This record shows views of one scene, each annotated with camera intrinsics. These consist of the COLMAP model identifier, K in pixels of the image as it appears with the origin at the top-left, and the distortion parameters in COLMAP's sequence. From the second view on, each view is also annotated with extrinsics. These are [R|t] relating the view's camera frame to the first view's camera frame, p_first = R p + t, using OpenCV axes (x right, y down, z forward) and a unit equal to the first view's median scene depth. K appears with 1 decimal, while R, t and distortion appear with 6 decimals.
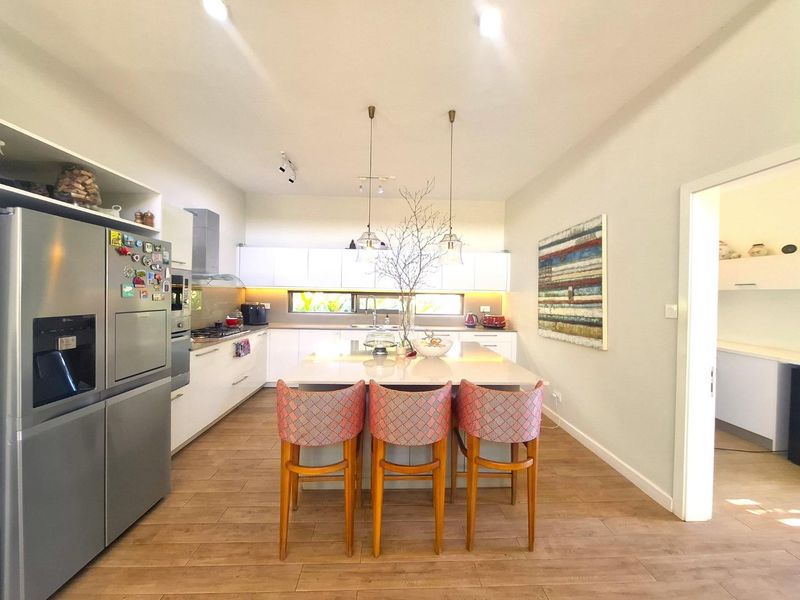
lens RADIAL K [[311.3, 0, 400.7], [0, 311.3, 294.8], [0, 0, 1]] dist [-0.000869, 0.000419]
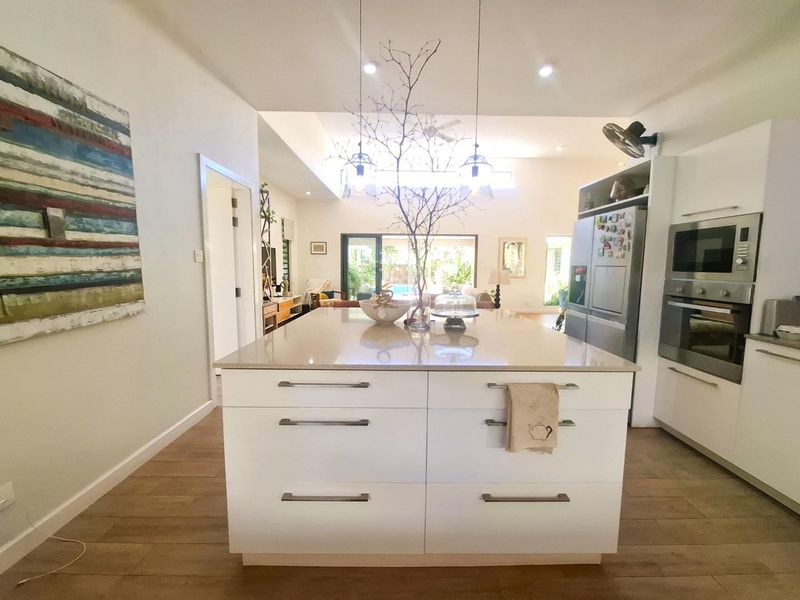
lens RADIAL K [[311.3, 0, 397.1], [0, 311.3, 297.4], [0, 0, 1]] dist [-0.000869, 0.000419]
pose [[-0.998585, -0.031284, 0.042996, 0.033492], [-0.026530, 0.993903, 0.107019, 0.045459], [-0.046082, 0.105727, -0.993327, 1.606804]]
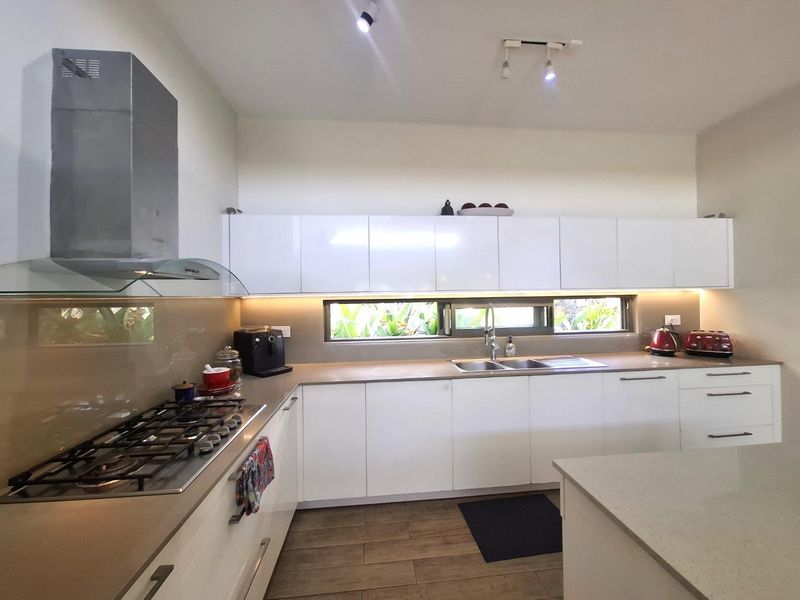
lens RADIAL K [[311.3, 0, 400.0], [0, 311.3, 292.2], [0, 0, 1]] dist [-0.000869, 0.000419]
pose [[0.997902, -0.035372, 0.054223, -0.441761], [0.036509, 0.999131, -0.020118, -0.020123], [-0.053464, 0.022056, 0.998326, 0.792573]]
